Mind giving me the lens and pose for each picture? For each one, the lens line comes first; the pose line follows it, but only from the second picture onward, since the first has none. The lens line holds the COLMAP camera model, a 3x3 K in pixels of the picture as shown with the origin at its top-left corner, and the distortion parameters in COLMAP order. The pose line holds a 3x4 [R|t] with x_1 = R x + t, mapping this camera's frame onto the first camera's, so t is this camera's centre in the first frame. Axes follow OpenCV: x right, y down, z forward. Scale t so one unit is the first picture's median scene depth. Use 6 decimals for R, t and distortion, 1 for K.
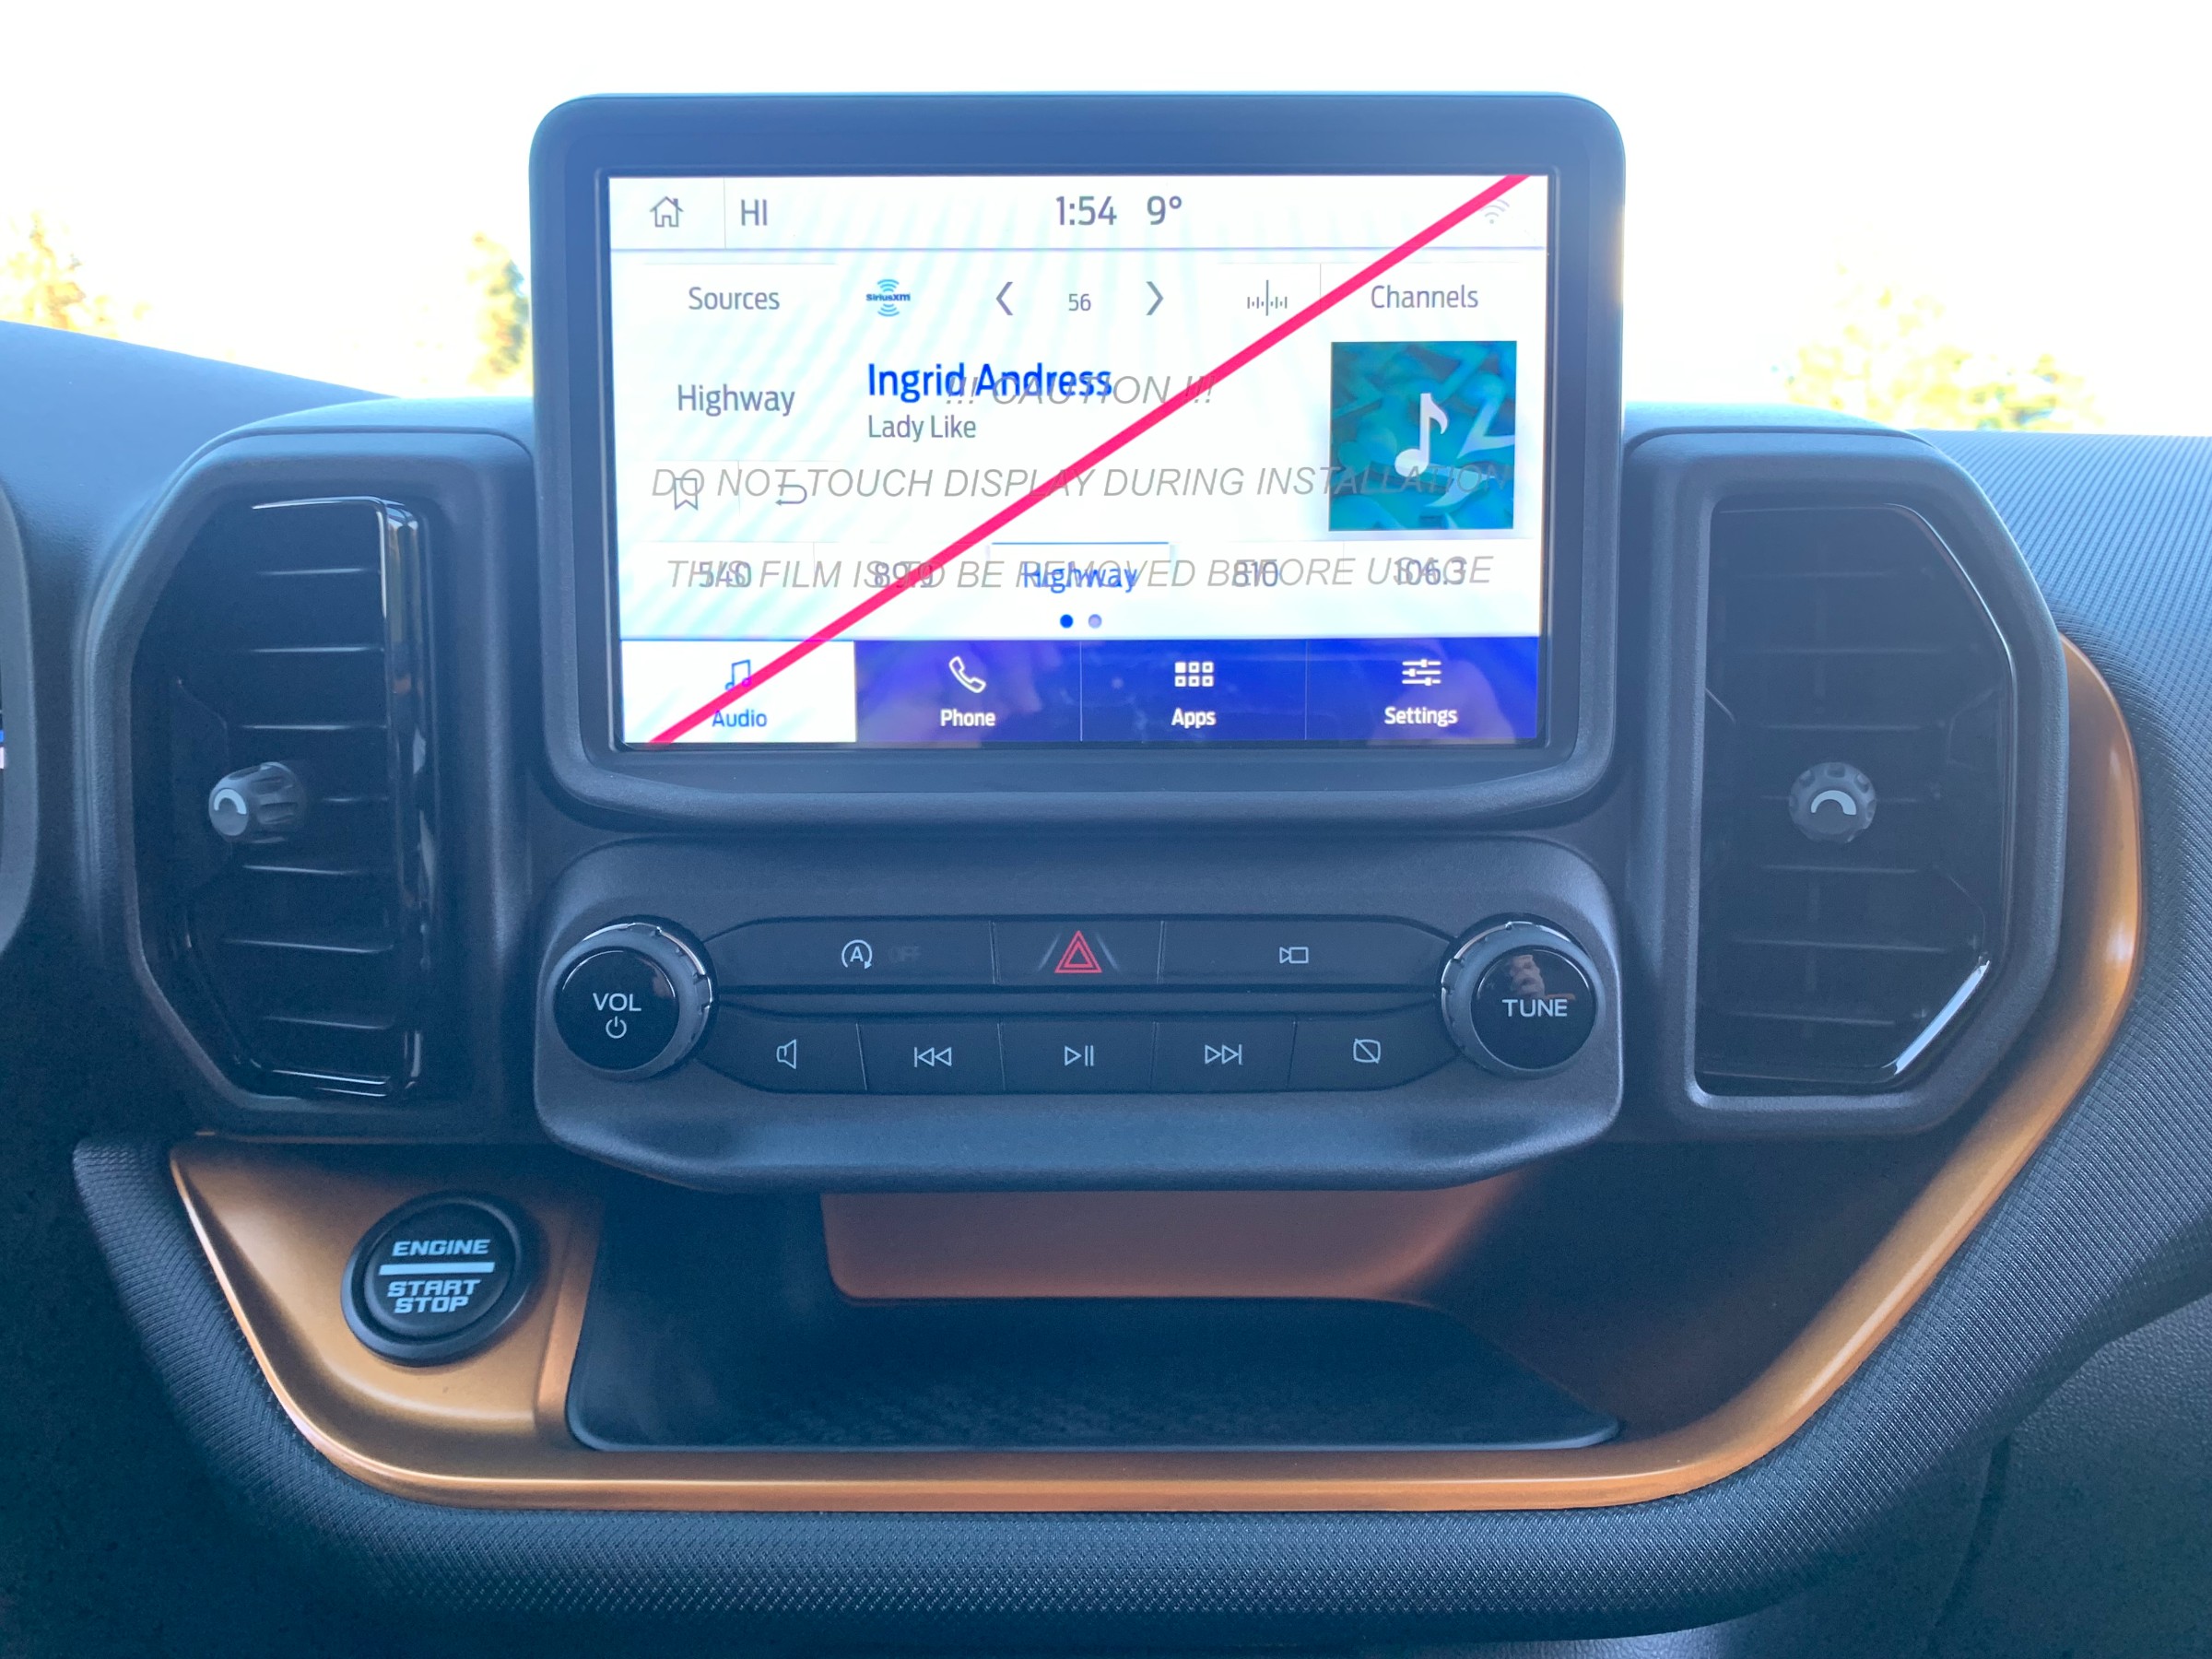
lens RADIAL K [[1759.2, 0, 1110.6], [0, 1759.2, 854.0], [0, 0, 1]] dist [0.031109, -0.011305]
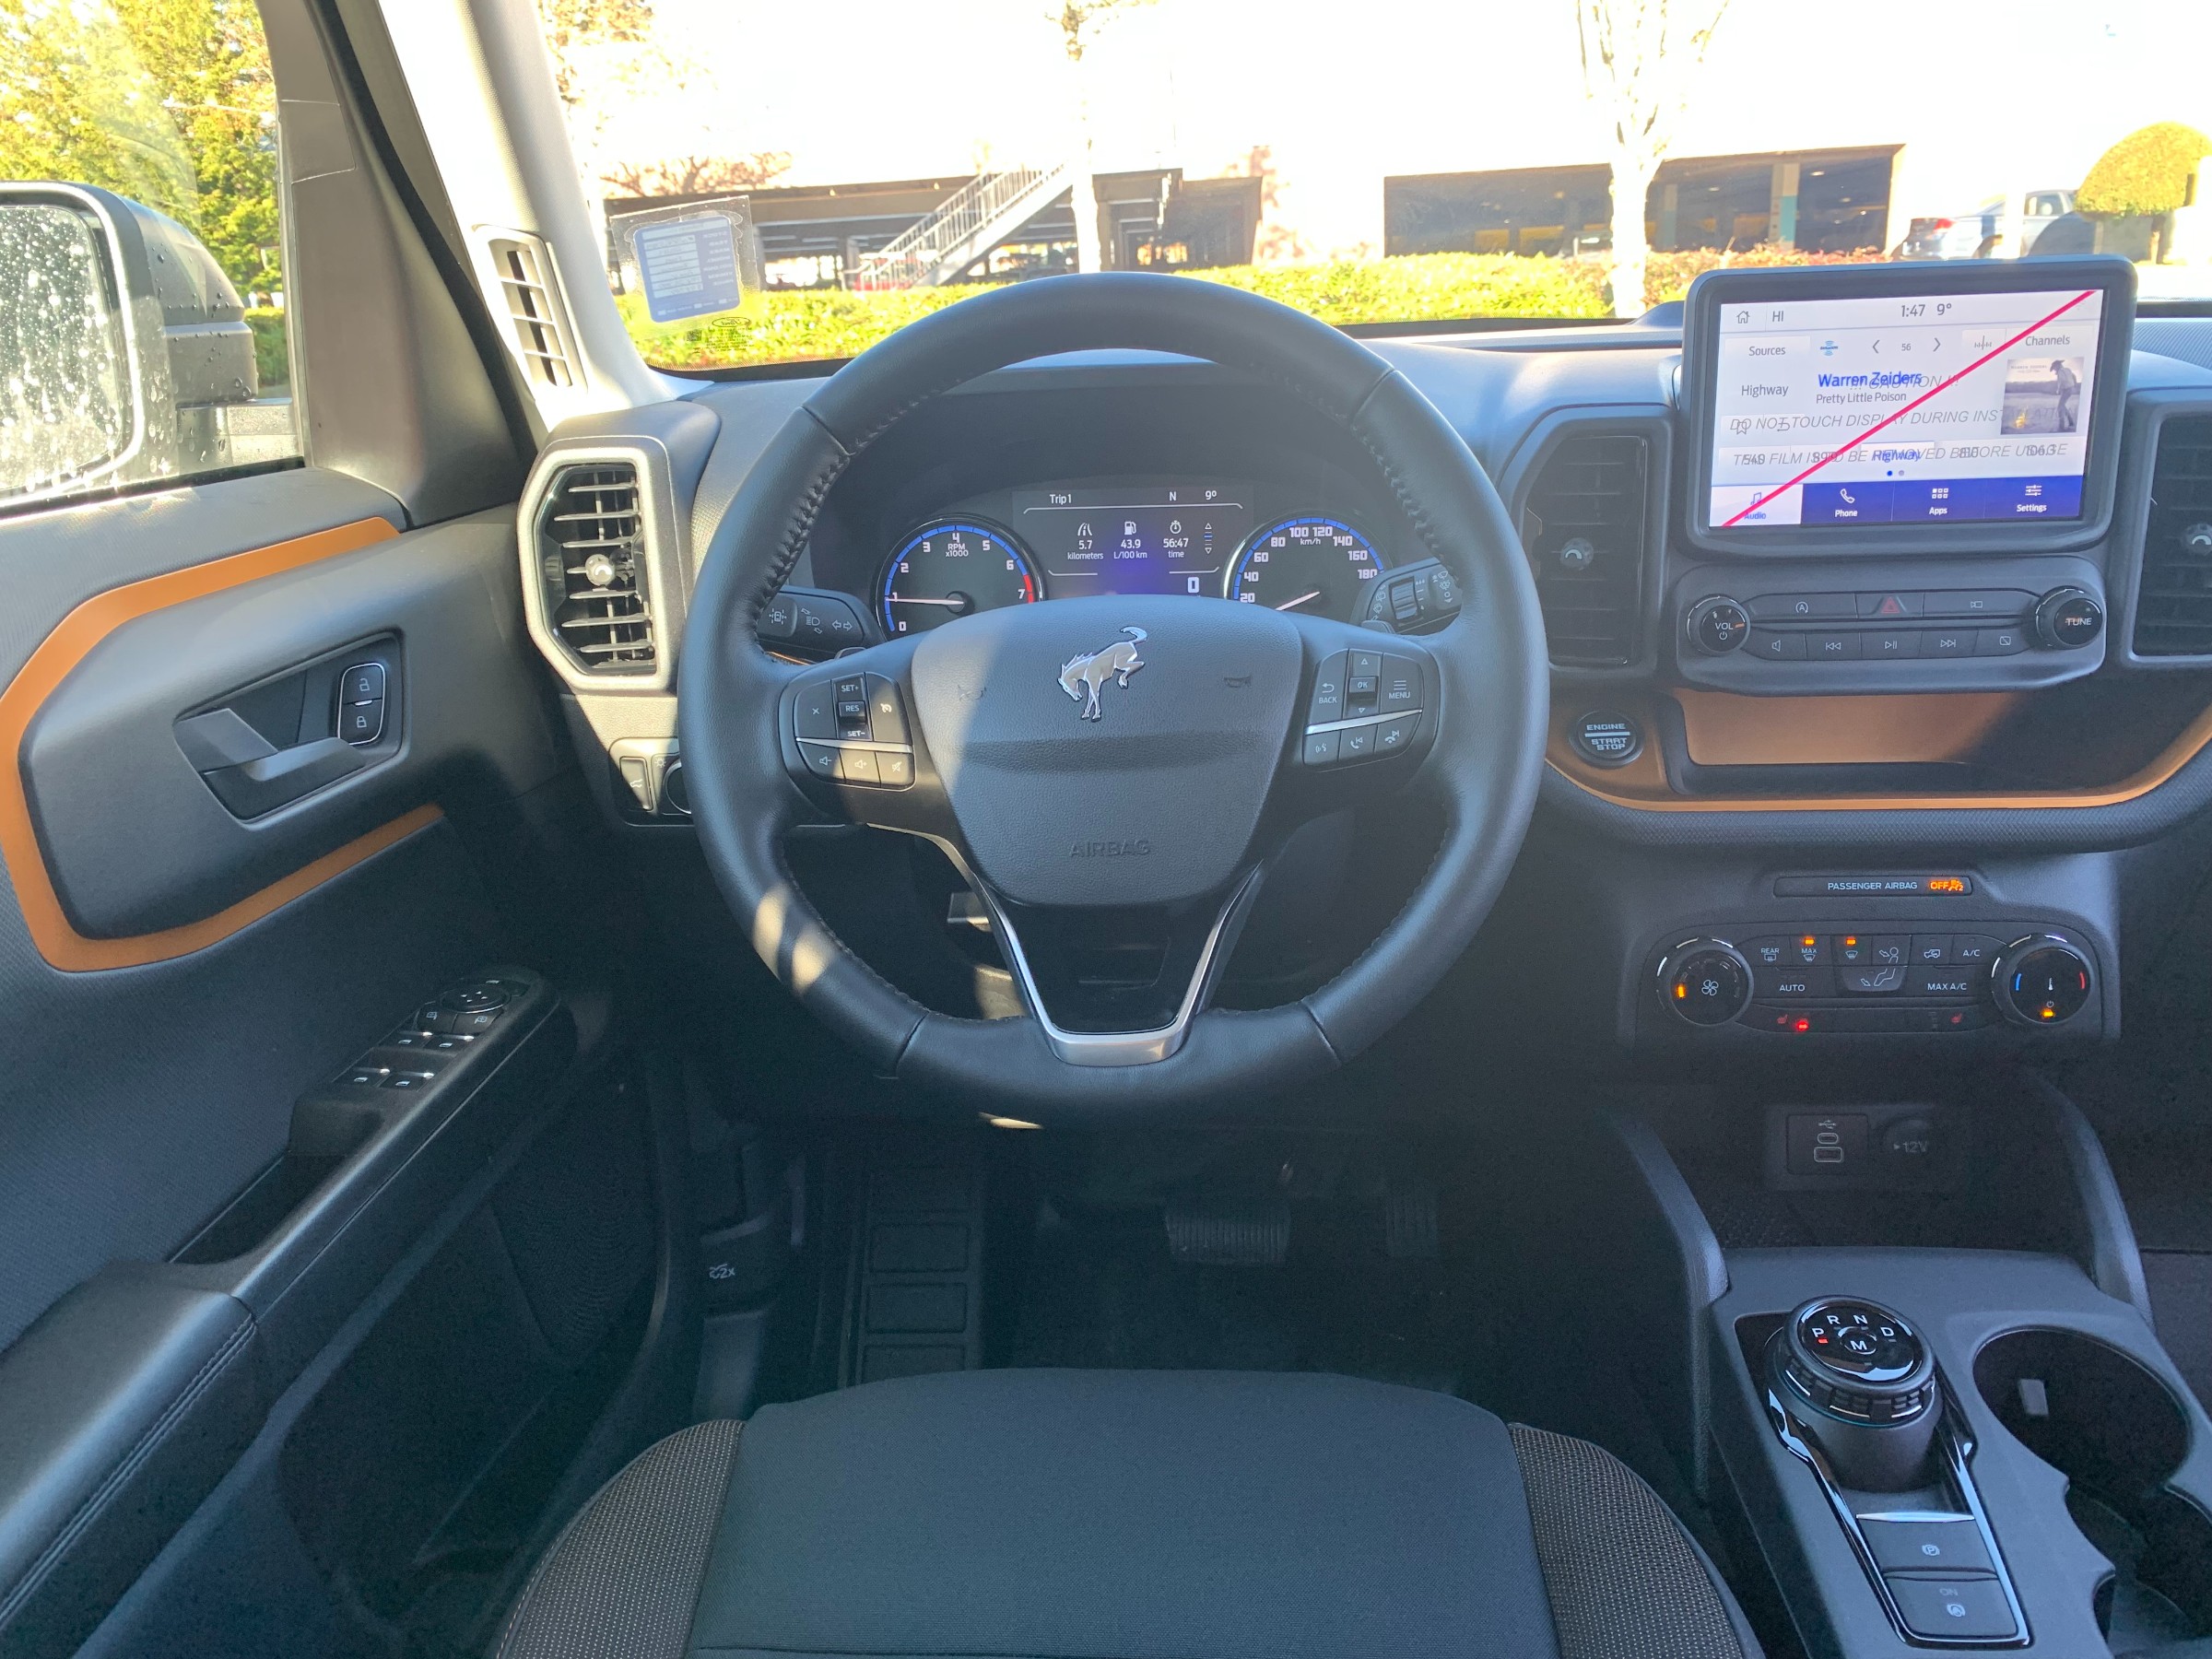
lens RADIAL K [[1697.4, 0, 1122.8], [0, 1697.4, 829.8], [0, 0, 1]] dist [0.063101, -0.075189]
pose [[0.997210, -0.007887, -0.074223, -0.957818], [0.020382, 0.985382, 0.169136, -0.067492], [0.071804, -0.170177, 0.982794, -1.620217]]
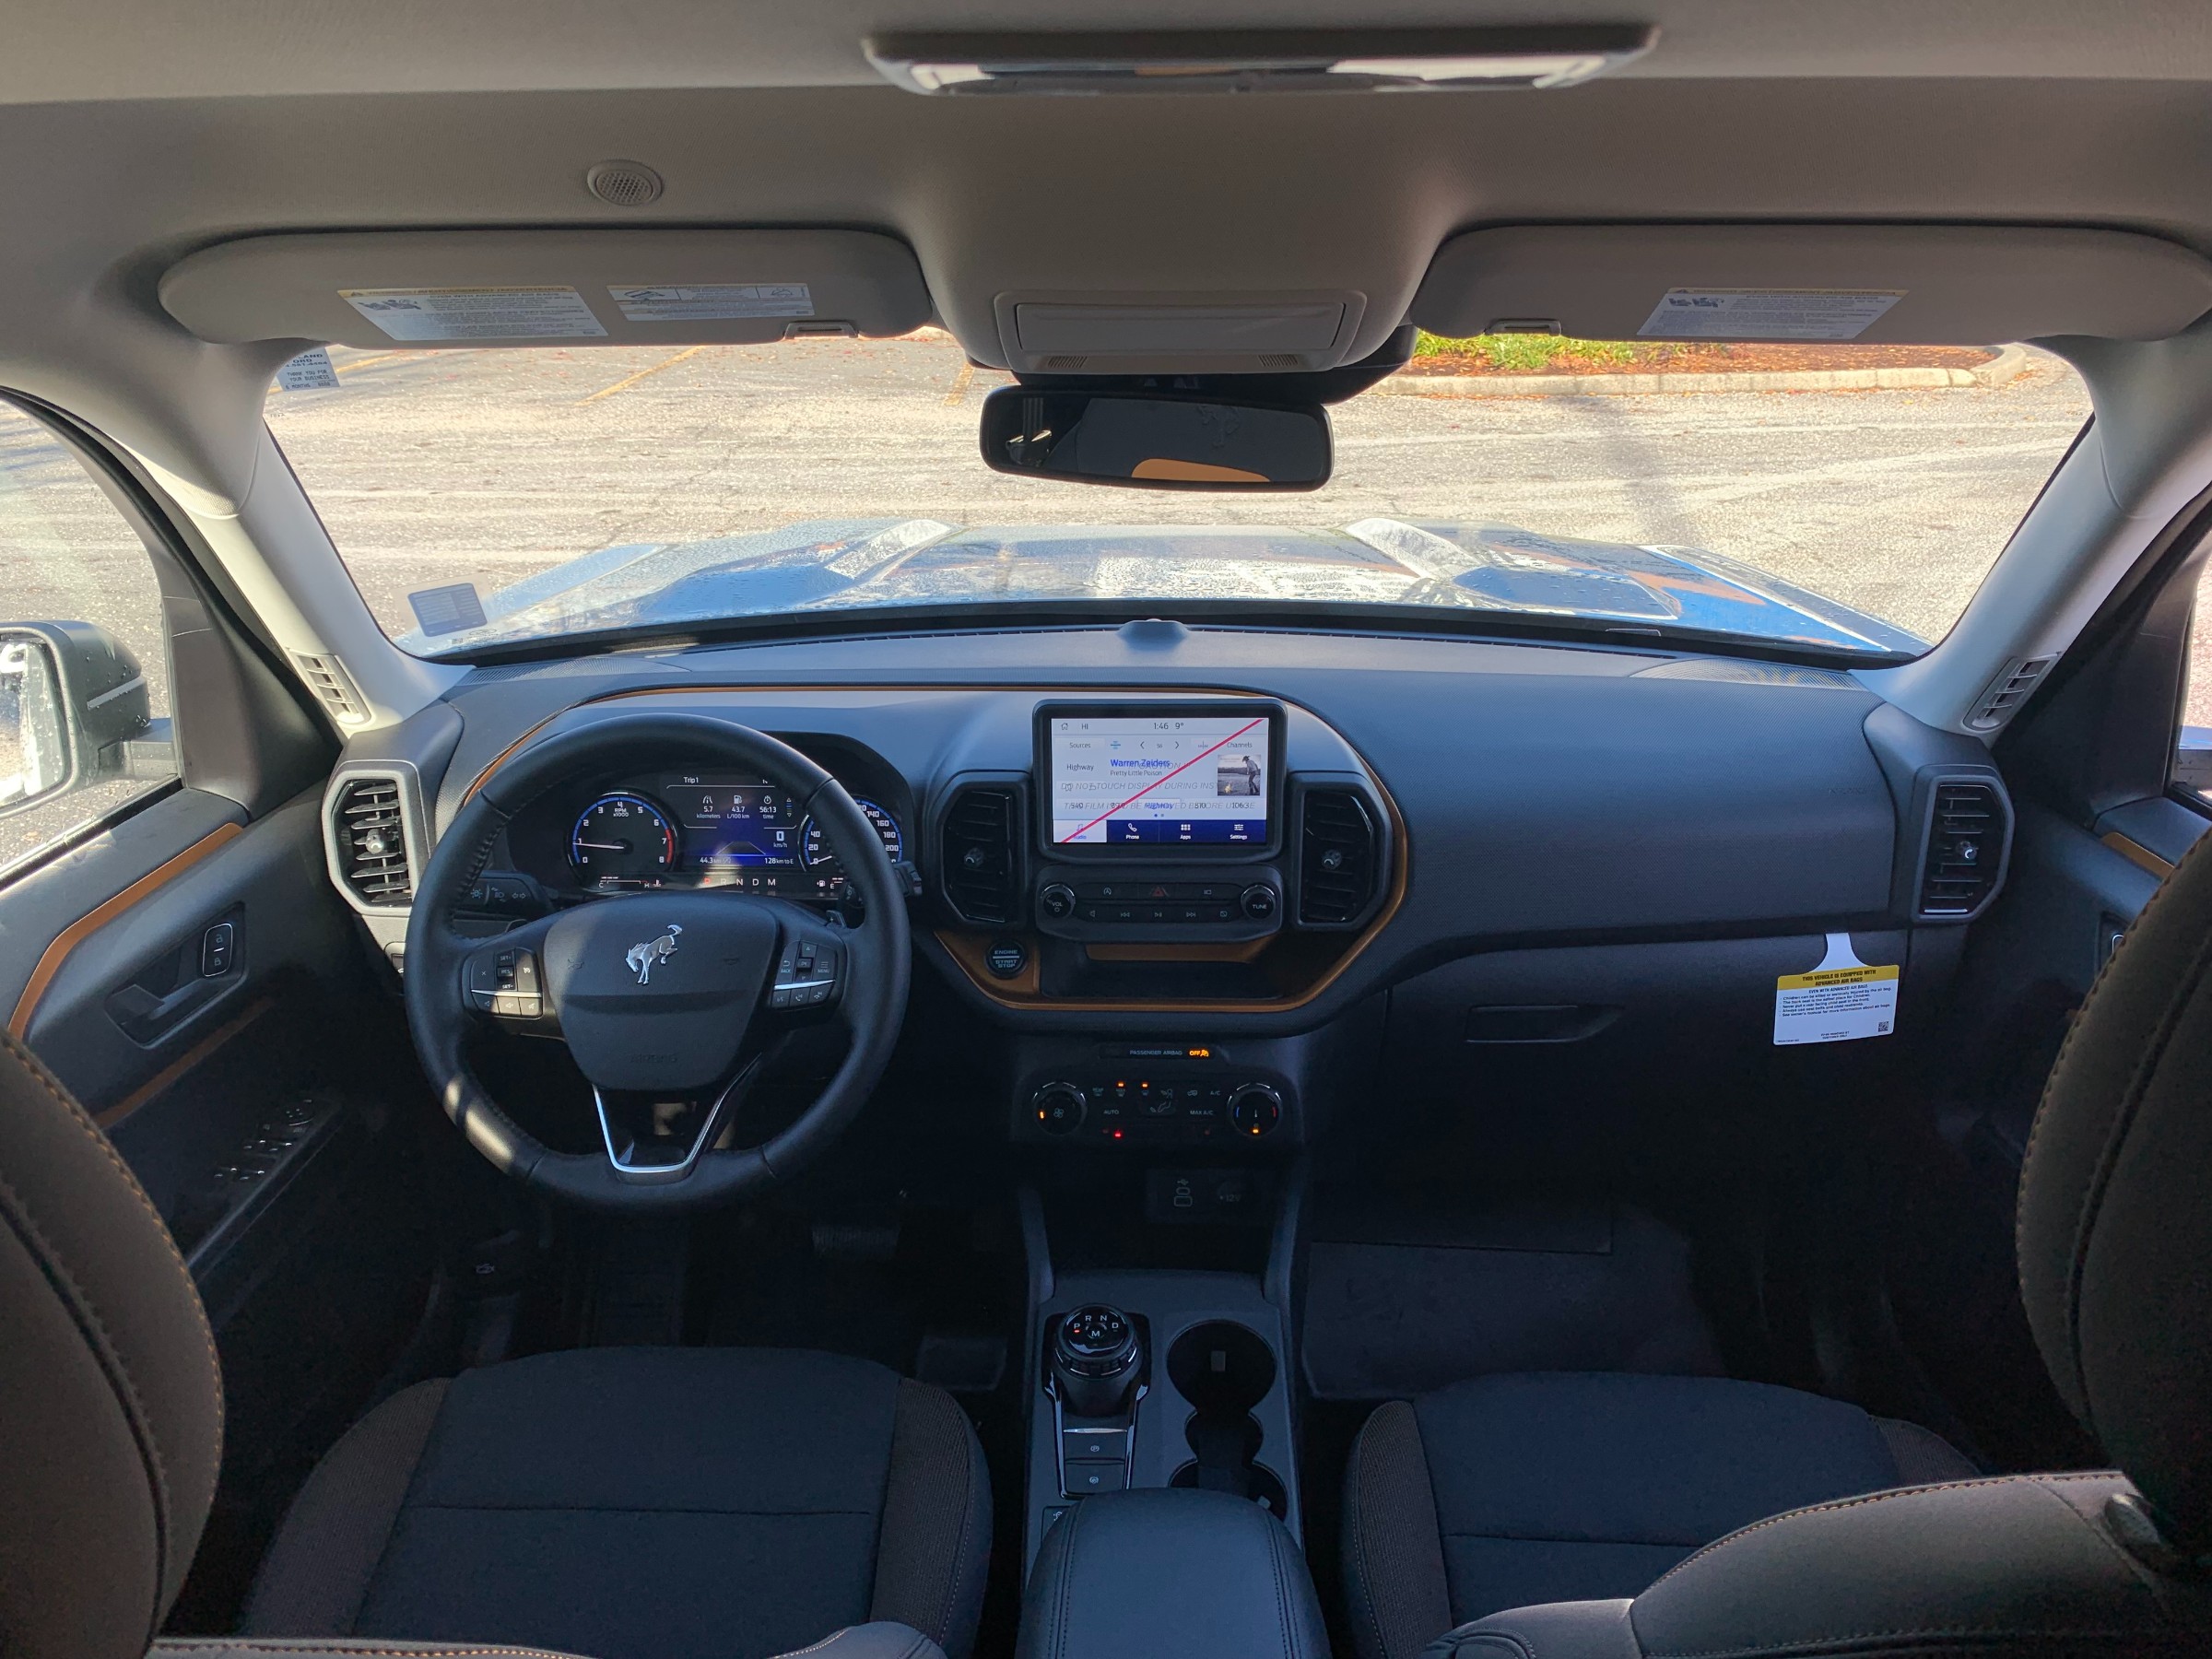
lens RADIAL K [[1697.4, 0, 1120.6], [0, 1697.4, 833.6], [0, 0, 1]] dist [0.063101, -0.075189]
pose [[0.999550, 0.007315, -0.029079, 0.009591], [-0.000951, 0.977033, 0.213084, -0.976743], [0.029970, -0.212961, 0.976601, -3.071793]]
